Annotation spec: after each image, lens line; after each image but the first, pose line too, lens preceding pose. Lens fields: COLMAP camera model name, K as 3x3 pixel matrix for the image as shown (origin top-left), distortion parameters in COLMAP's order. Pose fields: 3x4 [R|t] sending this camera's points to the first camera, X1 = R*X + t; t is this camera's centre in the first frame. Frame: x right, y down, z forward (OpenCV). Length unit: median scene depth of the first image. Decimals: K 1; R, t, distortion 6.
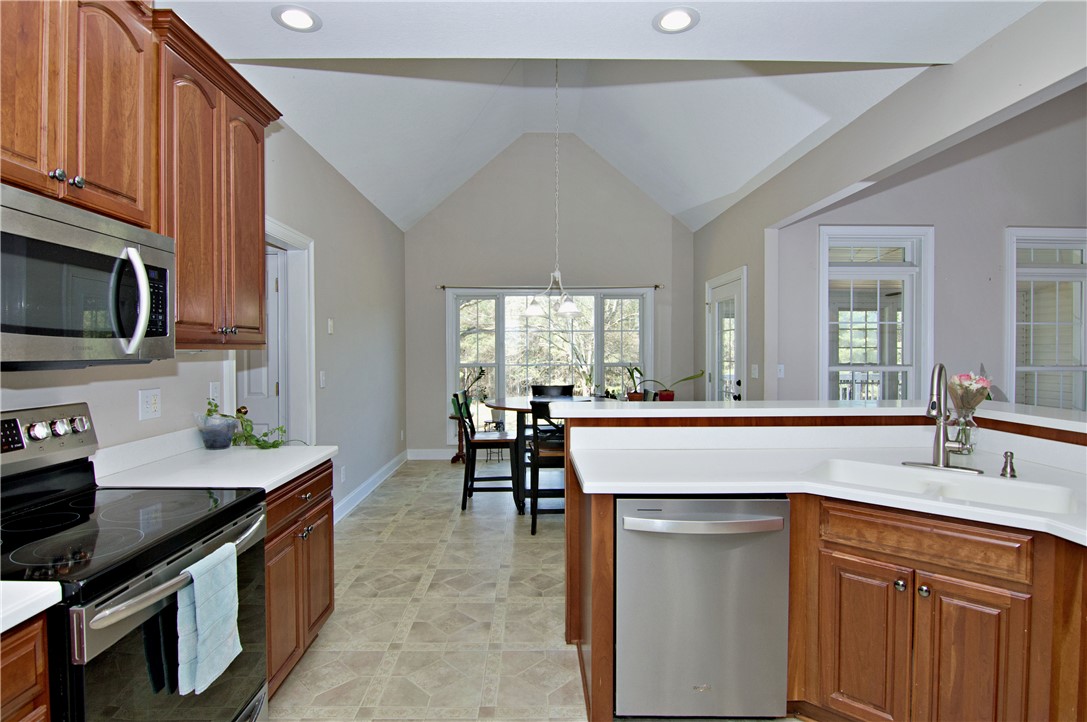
lens RADIAL K [[548.1, 0, 543.5], [0, 548.1, 361.0], [0, 0, 1]] dist [-0.014022, -0.000733]
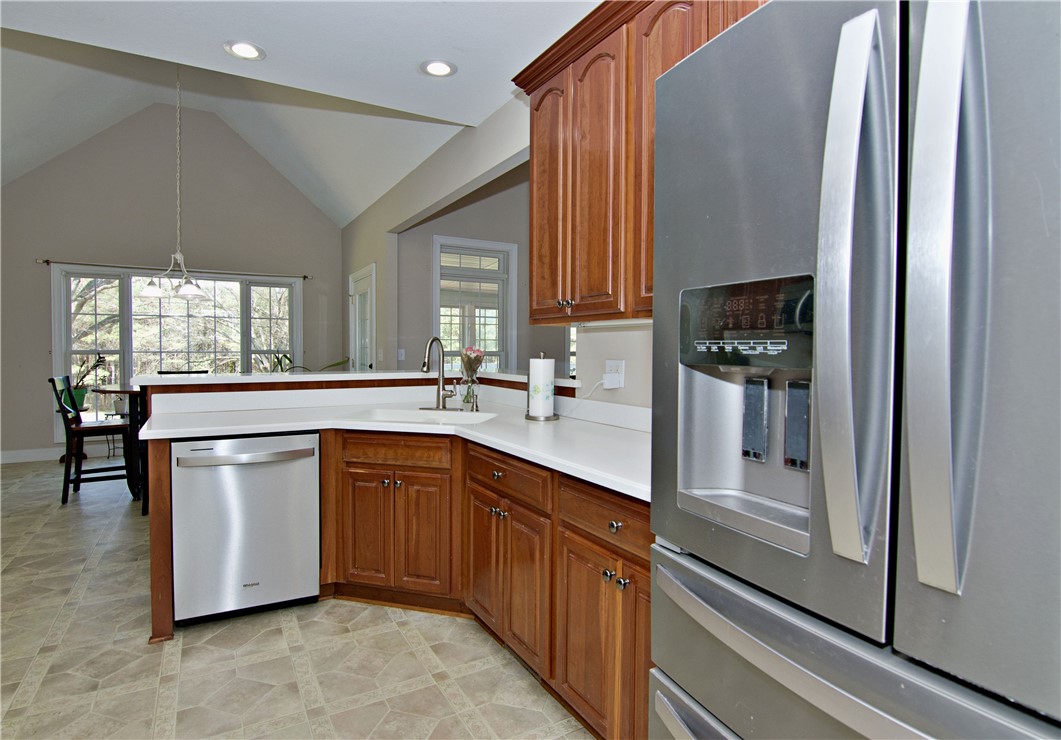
lens RADIAL K [[564.5, 0, 530.5], [0, 564.5, 370.0], [0, 0, 1]] dist [-0.000825, -0.012572]
pose [[0.883343, -0.008207, 0.468655, 0.110730], [-0.000066, 0.999845, 0.017634, 0.030084], [-0.468727, -0.015608, 0.883205, -0.207437]]
